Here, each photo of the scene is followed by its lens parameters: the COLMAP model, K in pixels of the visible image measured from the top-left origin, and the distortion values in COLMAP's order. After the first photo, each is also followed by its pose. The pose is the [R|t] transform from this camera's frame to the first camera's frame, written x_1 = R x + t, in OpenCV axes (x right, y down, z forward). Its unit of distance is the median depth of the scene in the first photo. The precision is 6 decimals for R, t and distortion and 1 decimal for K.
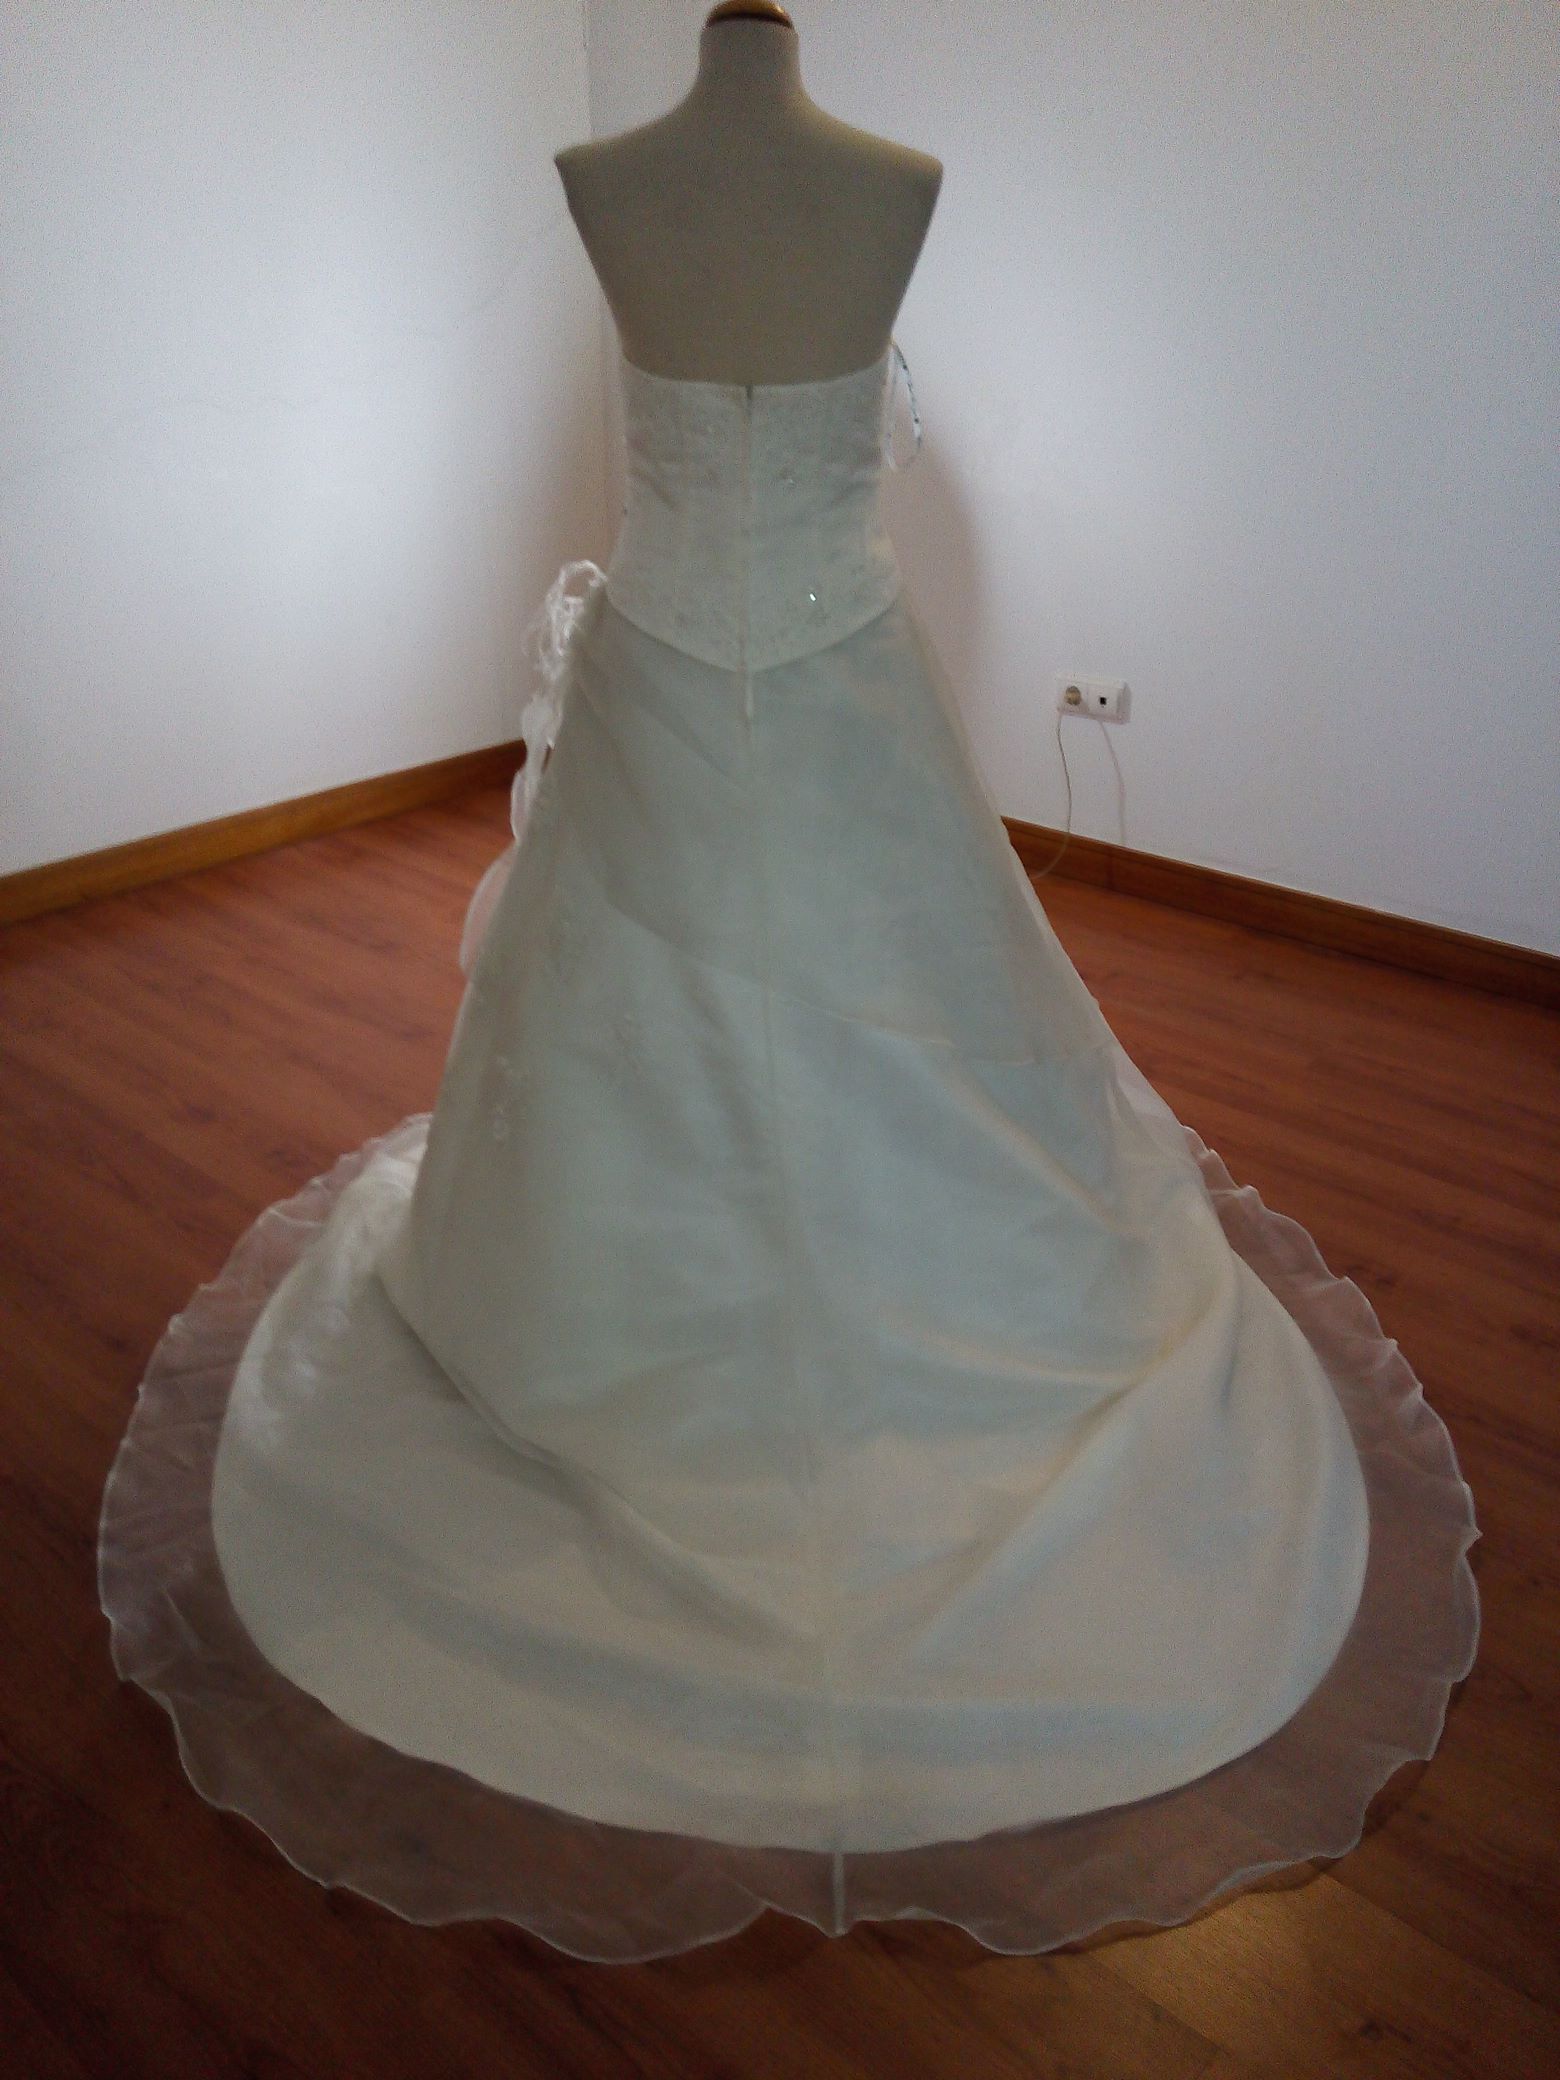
lens RADIAL K [[1685.1, 0, 824.2], [0, 1685.1, 1043.1], [0, 0, 1]] dist [0.113347, -0.245206]
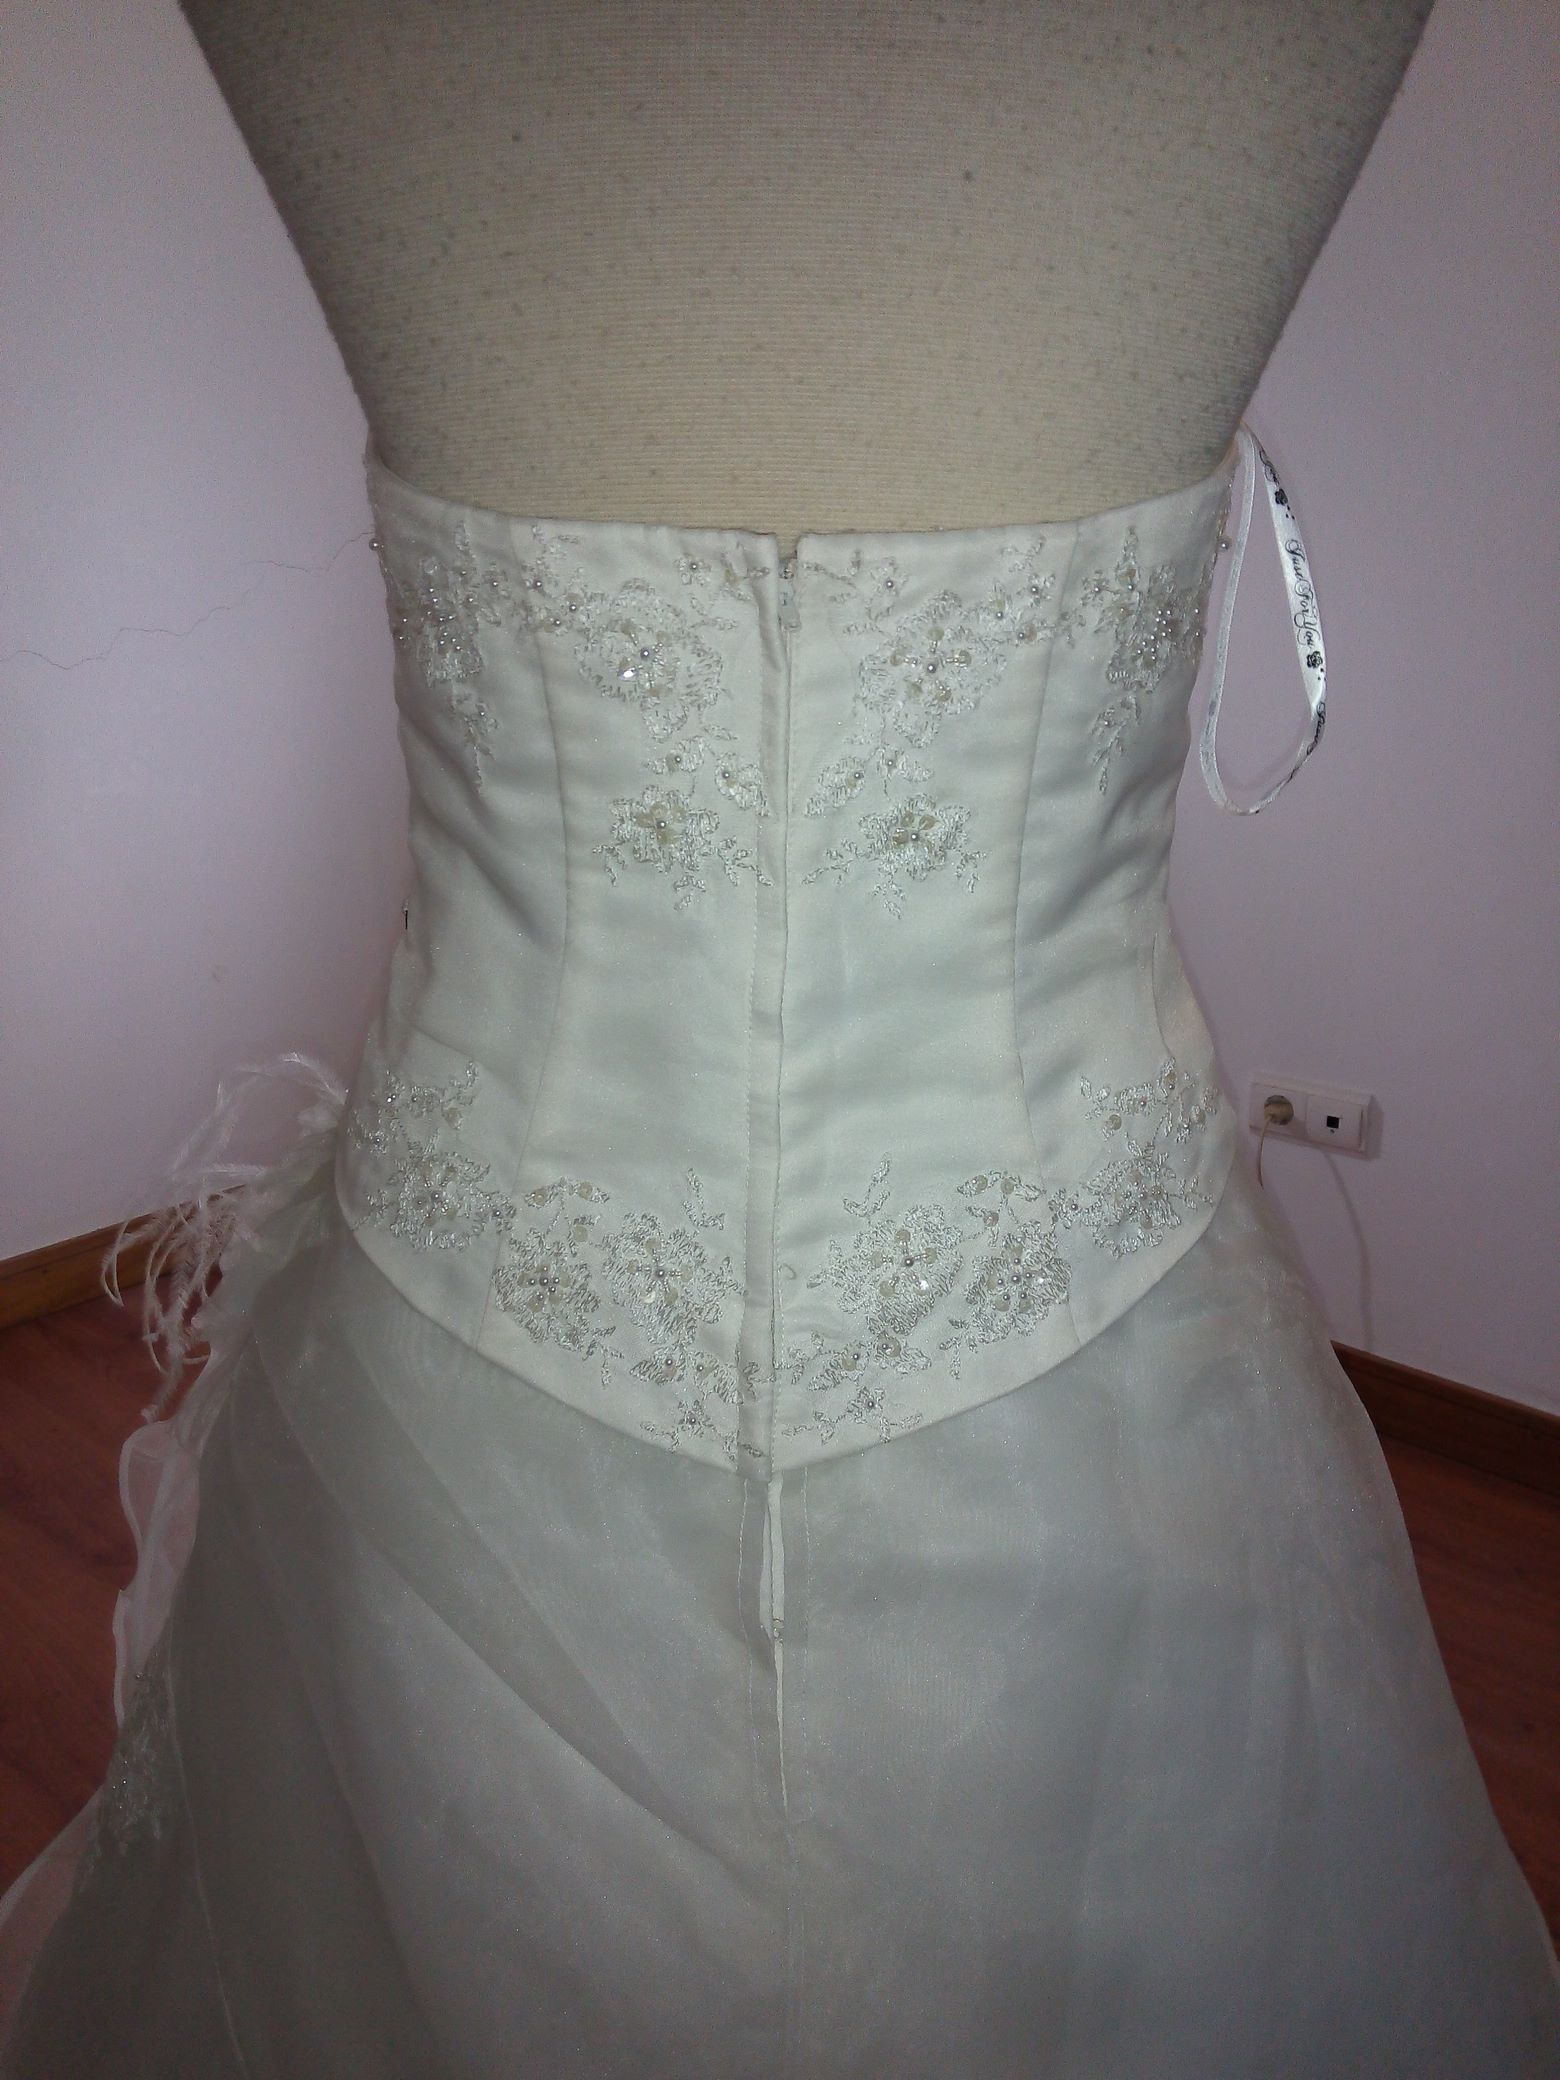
lens RADIAL K [[1655.9, 0, 841.9], [0, 1655.9, 1037.0], [0, 0, 1]] dist [0.116053, -0.110177]
pose [[0.999926, 0.007451, 0.009645, -0.035594], [-0.005942, 0.988975, -0.147960, -0.251951], [-0.010641, 0.147892, 0.988946, 0.708047]]
